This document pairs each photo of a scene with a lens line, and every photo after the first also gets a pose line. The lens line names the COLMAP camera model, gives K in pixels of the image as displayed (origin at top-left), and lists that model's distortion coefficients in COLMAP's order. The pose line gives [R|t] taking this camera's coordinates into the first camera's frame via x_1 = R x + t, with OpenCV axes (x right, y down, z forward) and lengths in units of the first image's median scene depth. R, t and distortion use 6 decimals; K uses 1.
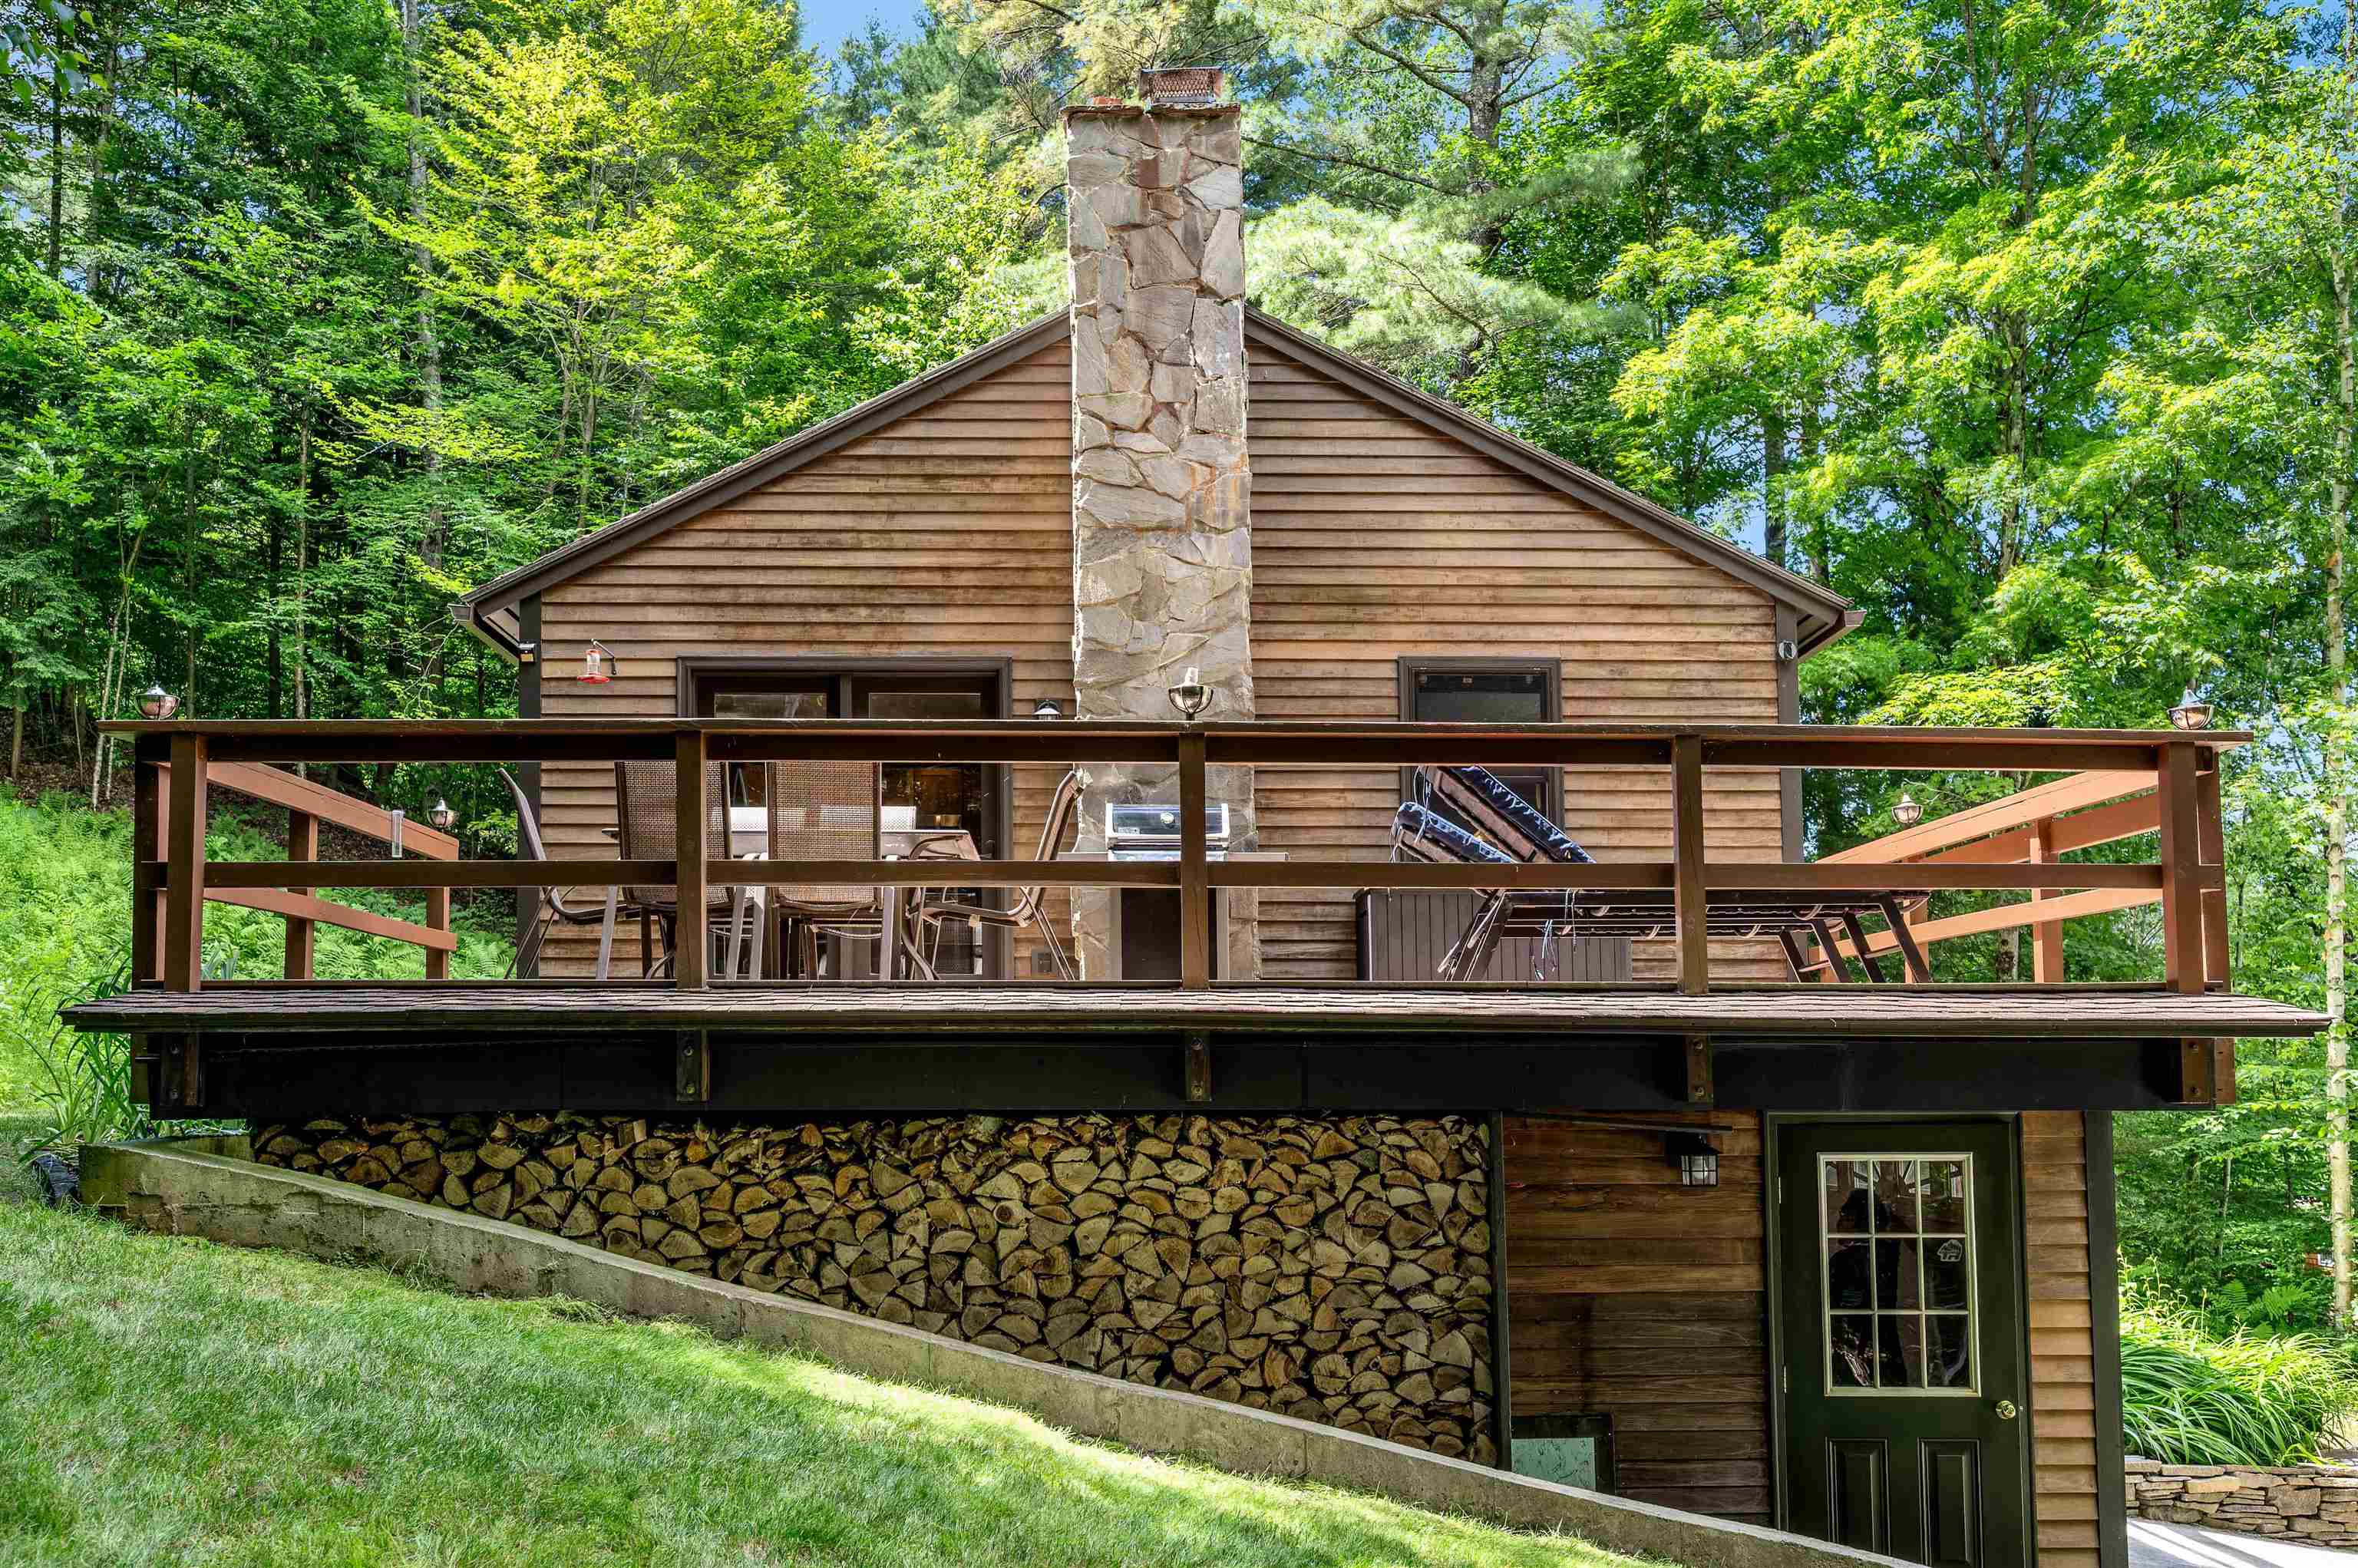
lens RADIAL K [[2004.8, 0, 1177.8], [0, 2004.8, 709.1], [0, 0, 1]] dist [0.002849, -0.015246]
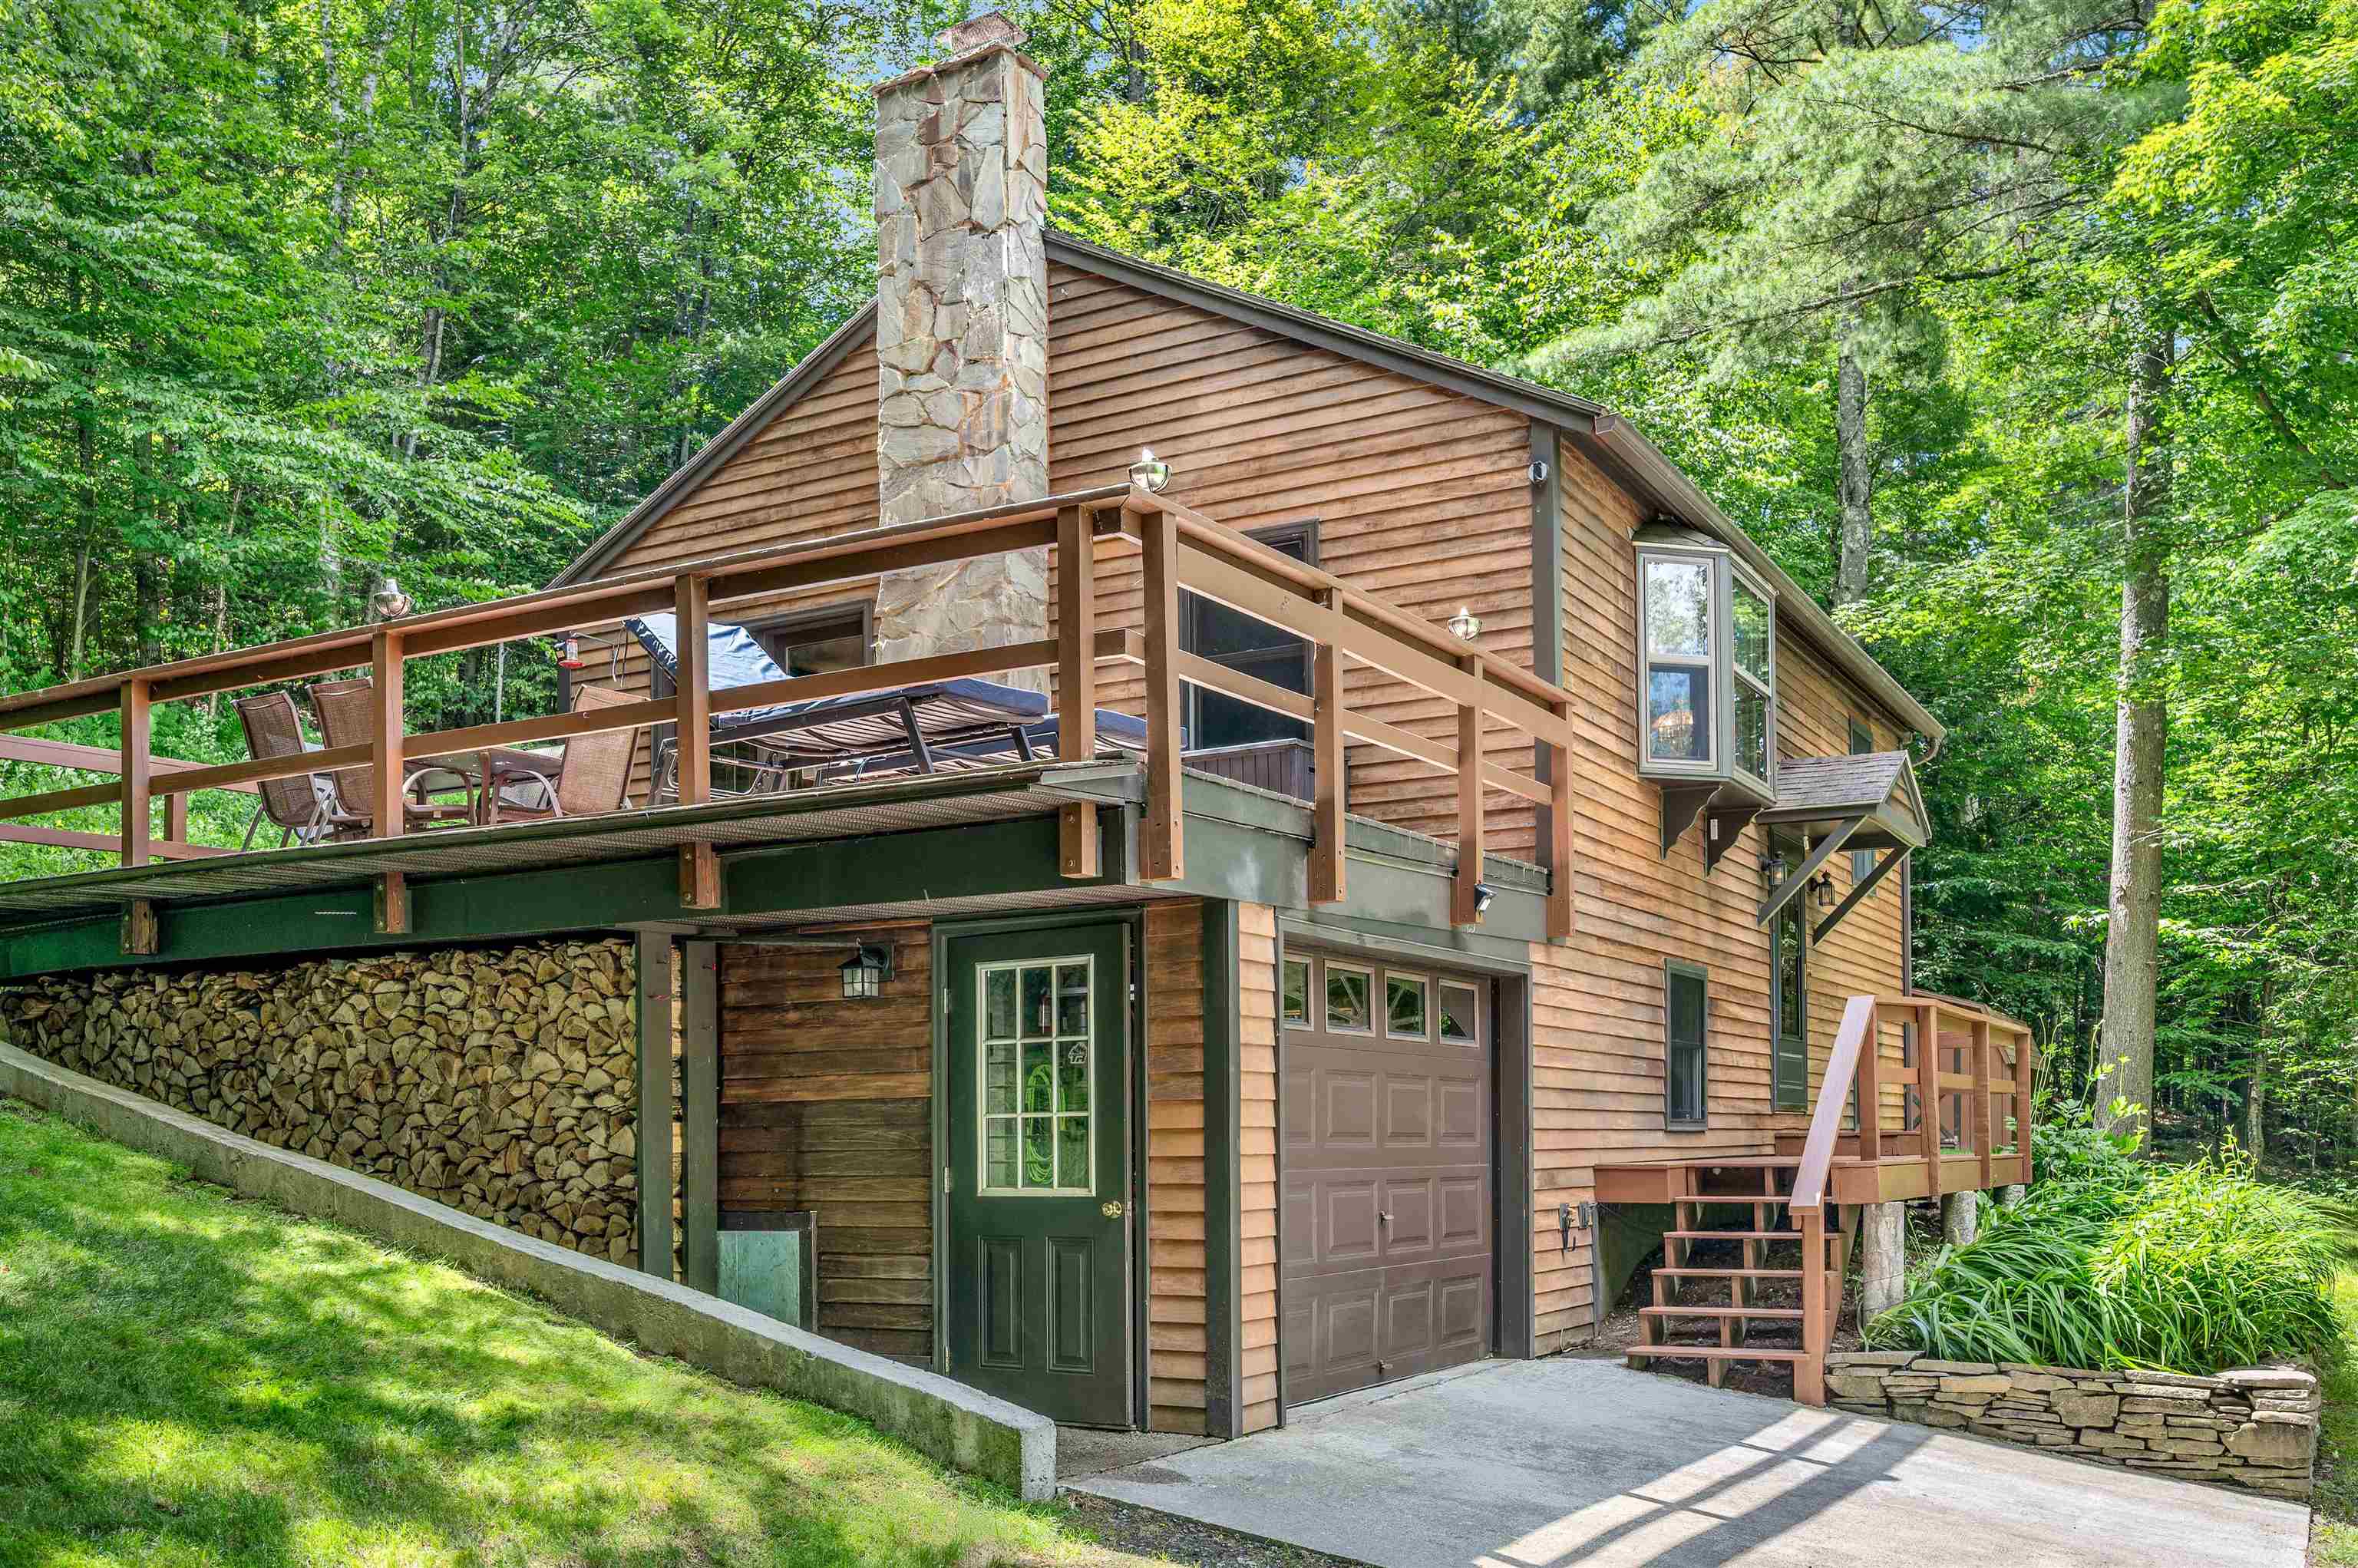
lens RADIAL K [[2076.2, 0, 1179.0], [0, 2076.2, 784.0], [0, 0, 1]] dist [-0.004415, -0.005699]
pose [[0.856352, -0.094878, -0.507602, 1.011388], [0.110685, 0.993855, 0.000966, 0.149202], [0.504391, -0.057011, 0.861591, 0.153516]]
